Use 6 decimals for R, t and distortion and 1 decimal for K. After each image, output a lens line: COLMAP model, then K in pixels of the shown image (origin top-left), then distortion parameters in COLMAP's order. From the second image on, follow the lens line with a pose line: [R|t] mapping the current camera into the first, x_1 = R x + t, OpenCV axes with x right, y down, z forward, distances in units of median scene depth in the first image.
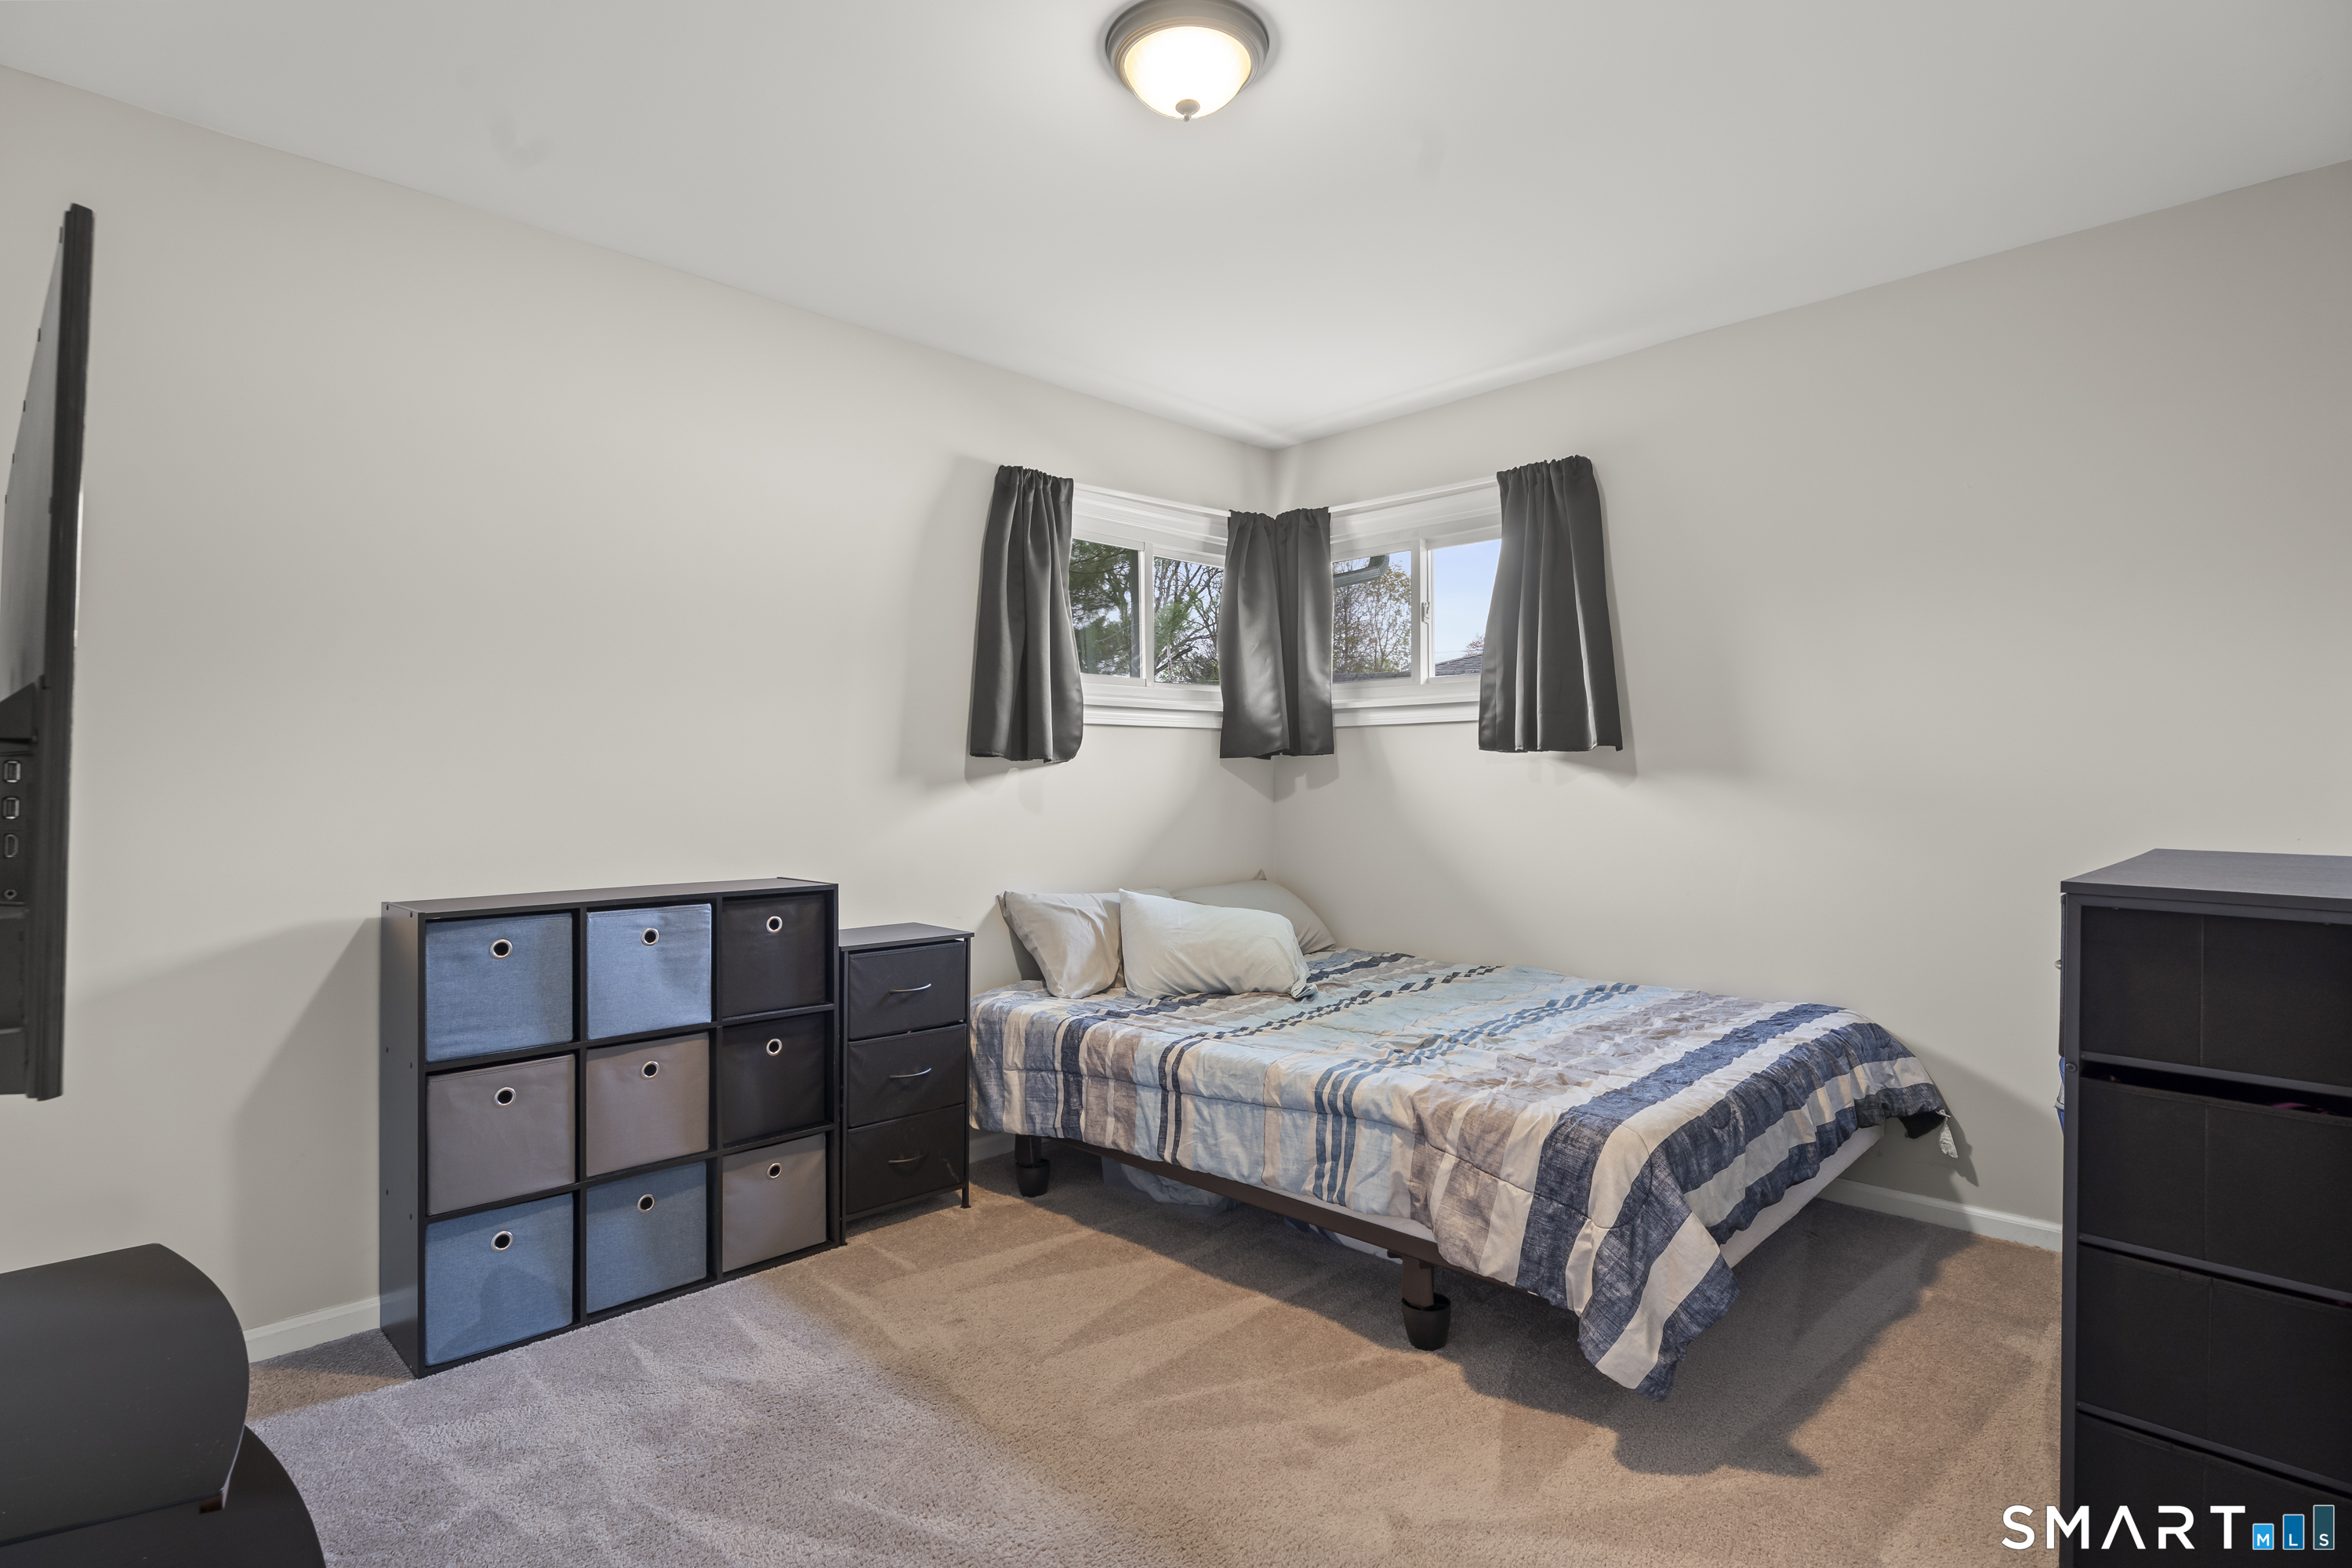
lens RADIAL K [[1187.9, 0, 1171.1], [0, 1187.9, 777.1], [0, 0, 1]] dist [0.001170, 0.001355]
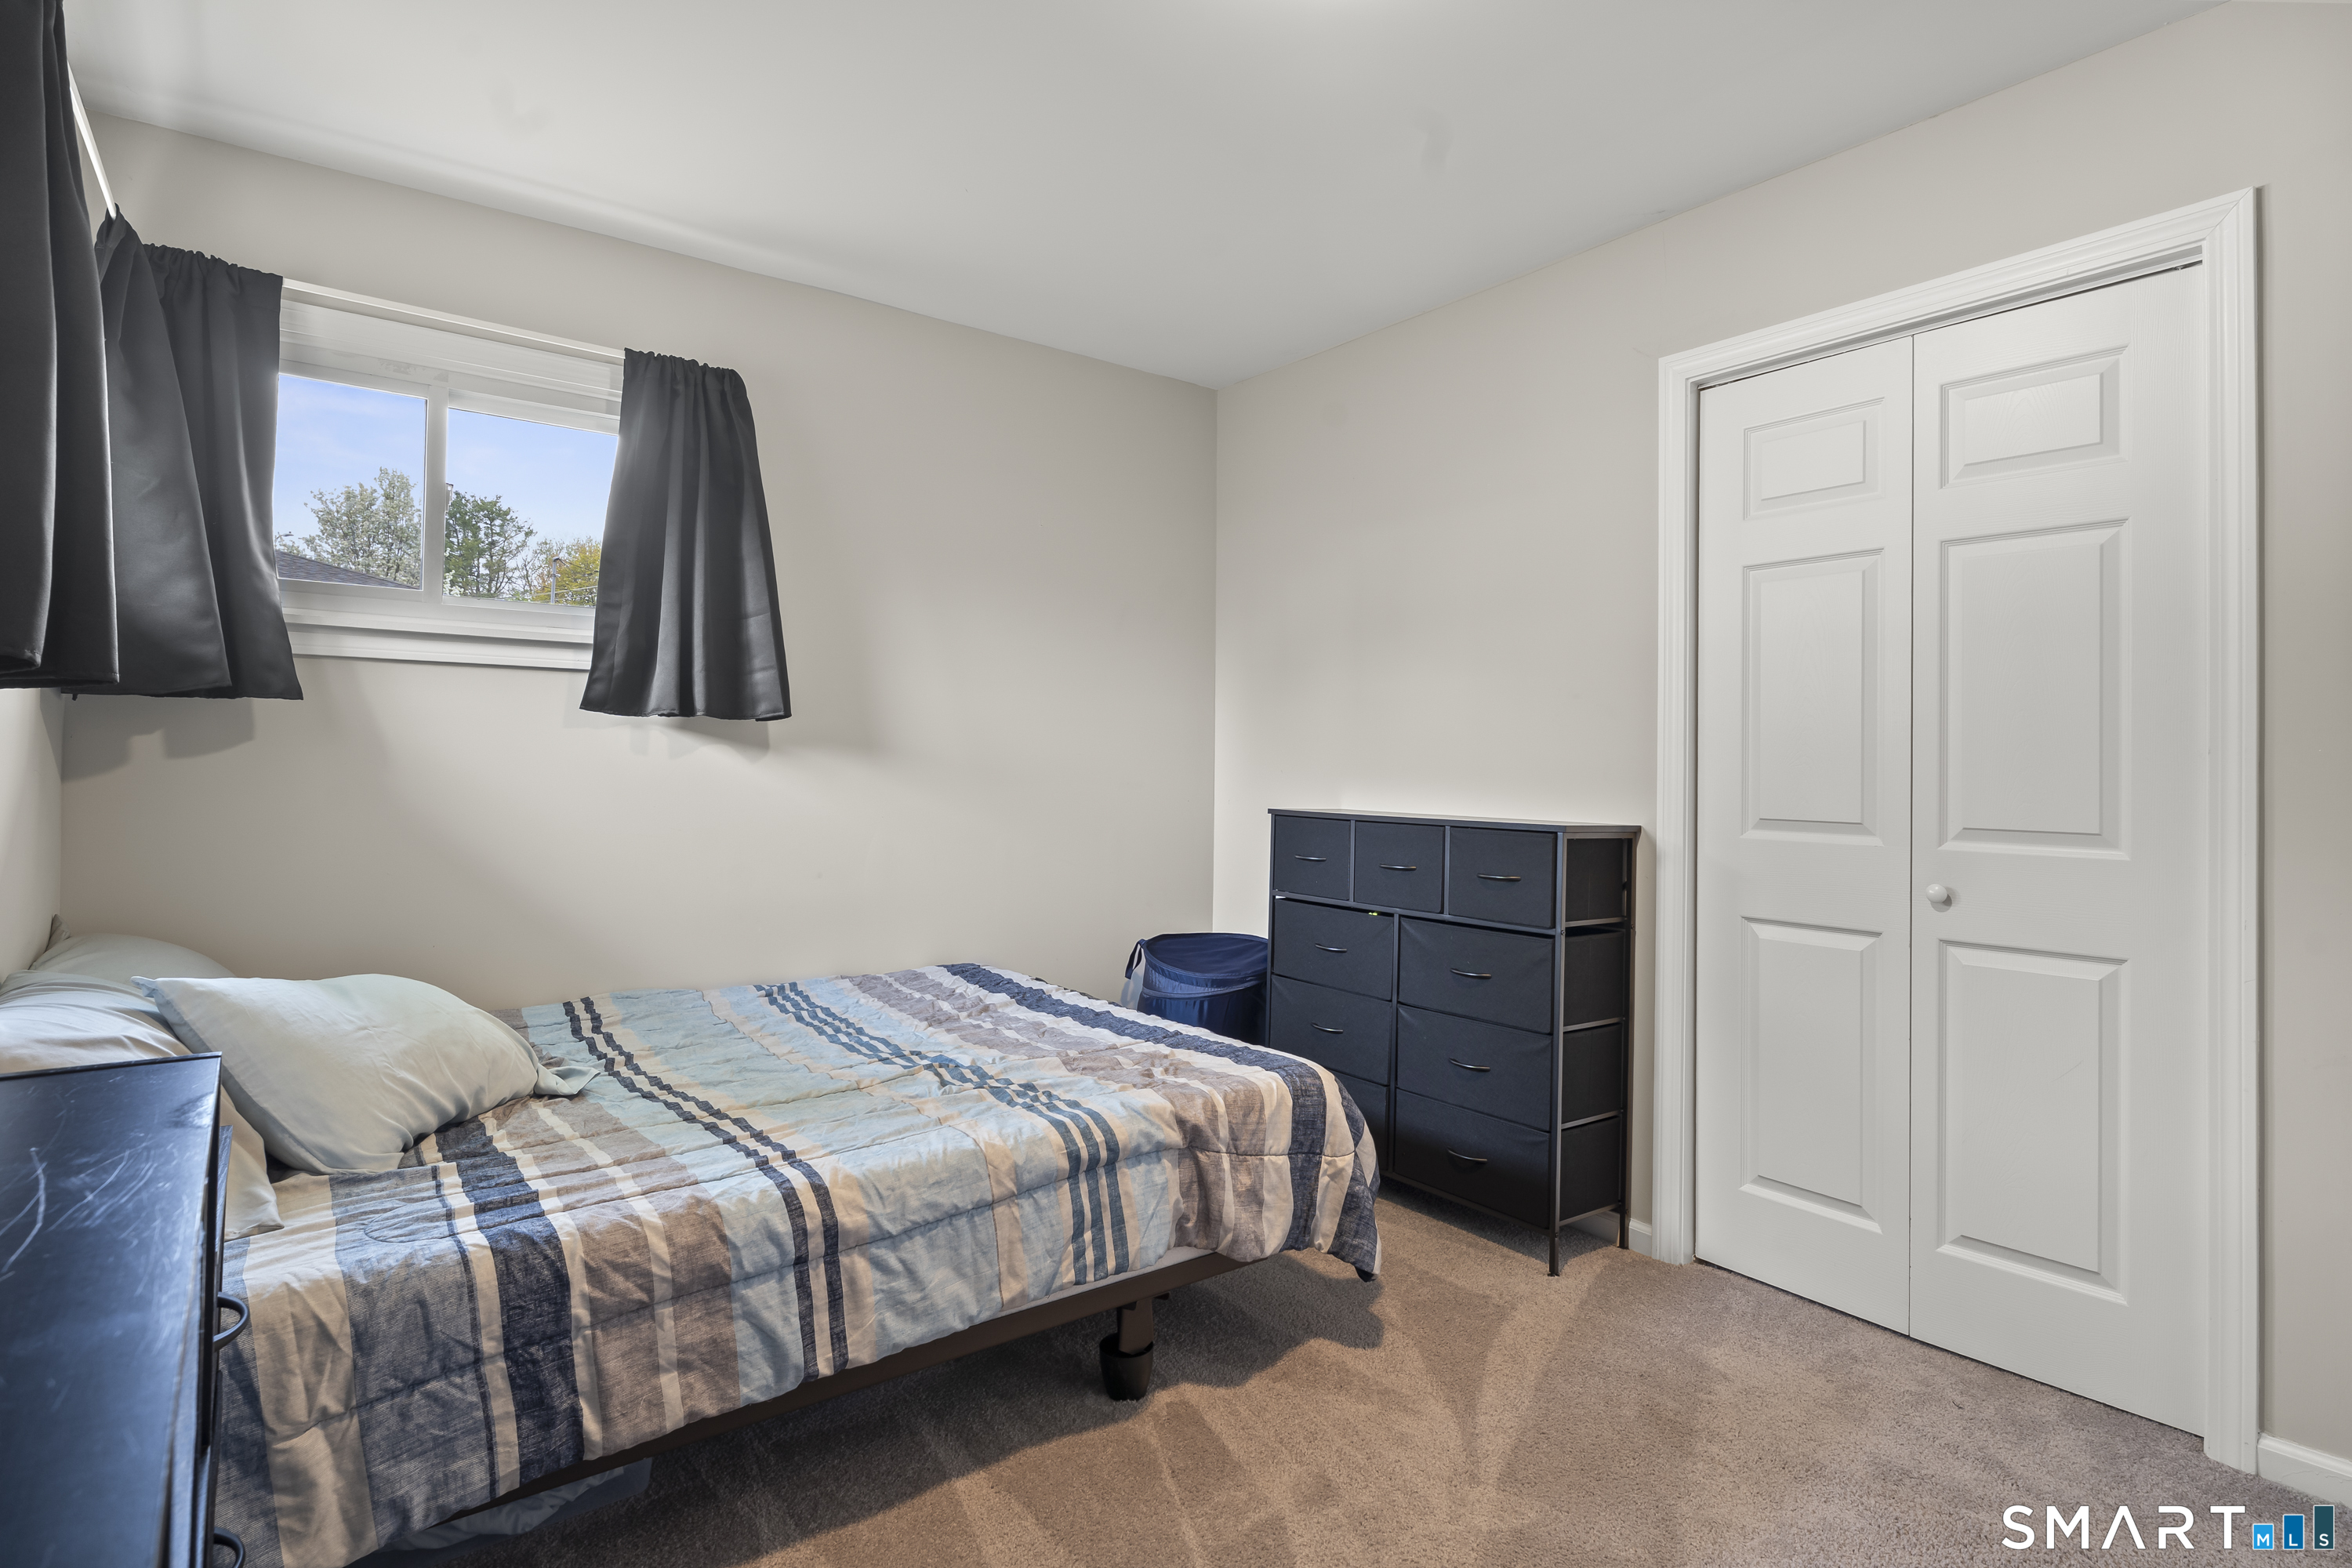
lens RADIAL K [[1187.9, 0, 1171.1], [0, 1187.9, 777.1], [0, 0, 1]] dist [0.001170, 0.001355]
pose [[0.150214, -0.000524, 0.988653, -0.583937], [-0.015778, 0.999871, 0.002928, 0.015087], [-0.988528, -0.016039, 0.150187, 0.753516]]
